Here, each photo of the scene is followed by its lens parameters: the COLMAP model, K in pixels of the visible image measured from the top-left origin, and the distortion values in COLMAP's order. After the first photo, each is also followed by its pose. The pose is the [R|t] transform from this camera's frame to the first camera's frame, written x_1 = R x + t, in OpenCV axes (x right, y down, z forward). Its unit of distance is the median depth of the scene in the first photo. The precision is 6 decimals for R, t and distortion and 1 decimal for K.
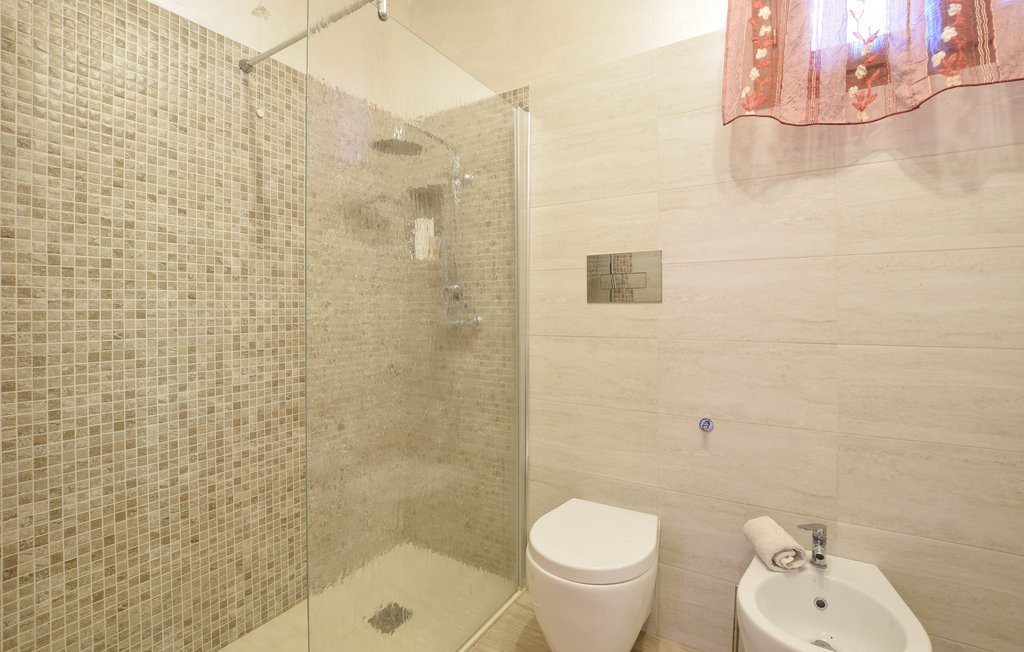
lens RADIAL K [[469.9, 0, 514.3], [0, 469.9, 313.6], [0, 0, 1]] dist [-0.043725, 0.010200]
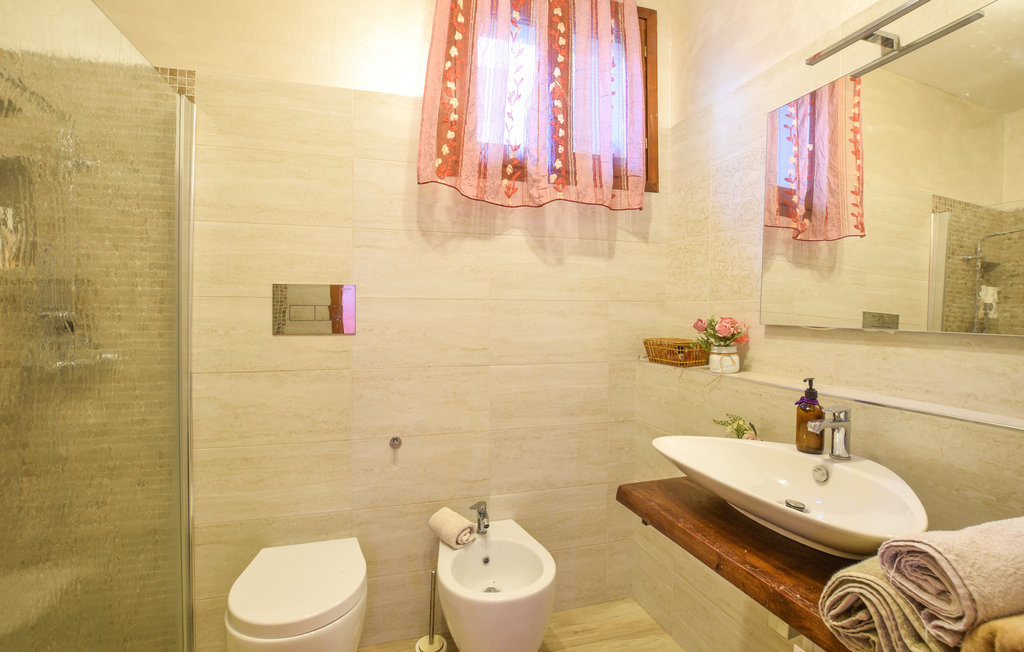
lens RADIAL K [[469.9, 0, 514.3], [0, 469.9, 313.6], [0, 0, 1]] dist [-0.043725, 0.010200]
pose [[0.653561, -0.000829, 0.756873, -0.282306], [-0.008180, 0.999933, 0.008159, -0.094275], [-0.756830, -0.011524, 0.653511, 0.047145]]
